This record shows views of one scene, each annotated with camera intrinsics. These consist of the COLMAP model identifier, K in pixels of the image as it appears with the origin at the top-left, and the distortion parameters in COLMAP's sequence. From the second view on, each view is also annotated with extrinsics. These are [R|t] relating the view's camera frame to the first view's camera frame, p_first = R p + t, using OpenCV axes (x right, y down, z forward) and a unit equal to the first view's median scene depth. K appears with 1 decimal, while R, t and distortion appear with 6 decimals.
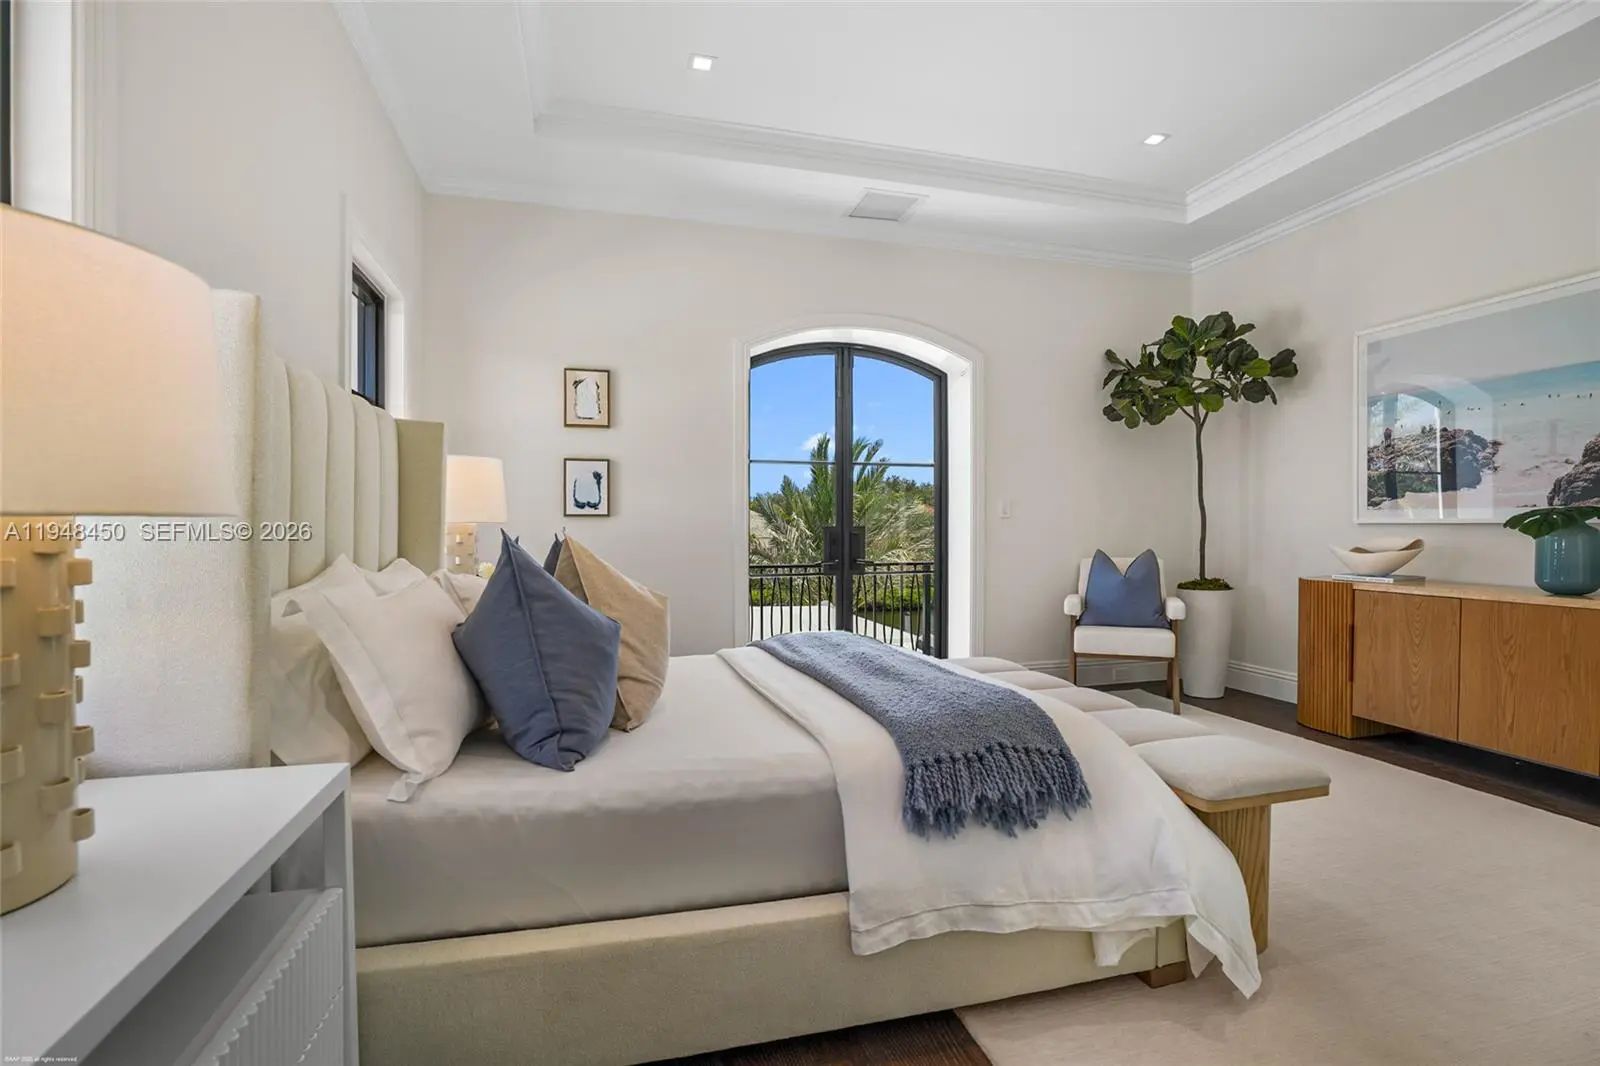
lens RADIAL K [[740.2, 0, 798.6], [0, 740.2, 527.3], [0, 0, 1]] dist [-0.000432, 0.000124]
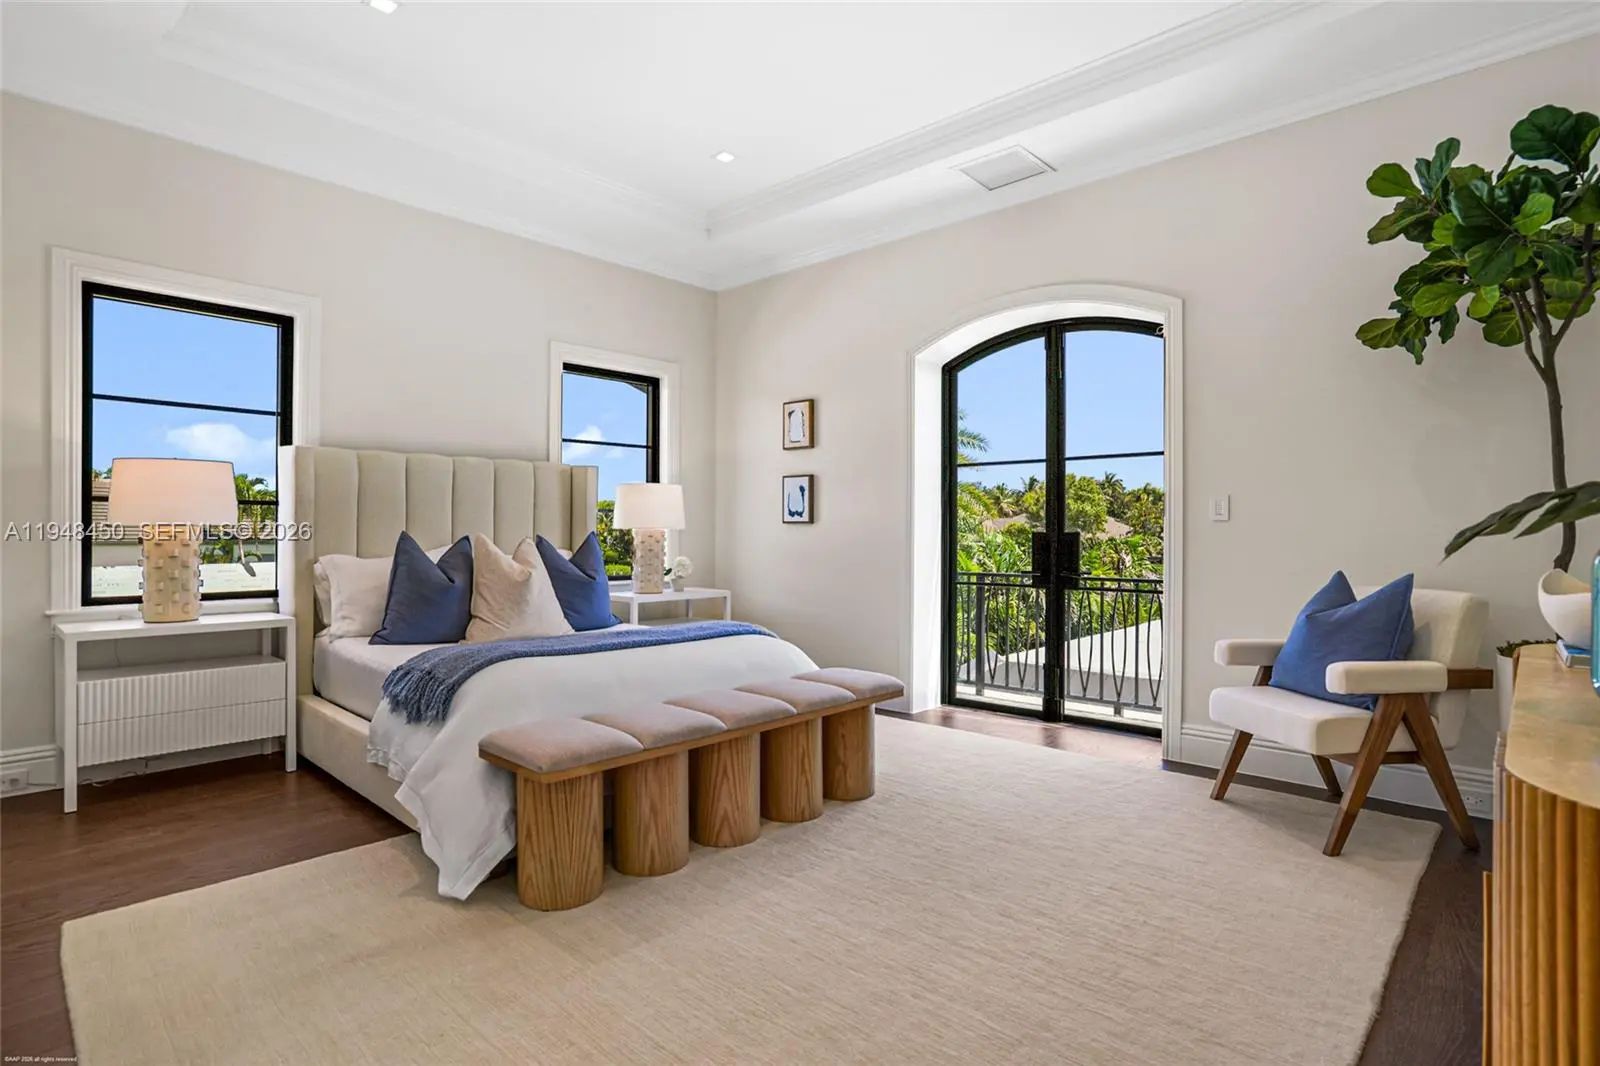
lens RADIAL K [[820.0, 0, 799.2], [0, 820.0, 533.0], [0, 0, 1]] dist [0.001237, 0.000137]
pose [[0.549626, 0.000606, -0.835410, 0.828898], [-0.006470, 0.999973, -0.003532, 0.005862], [0.835386, 0.007347, 0.549615, 0.268944]]
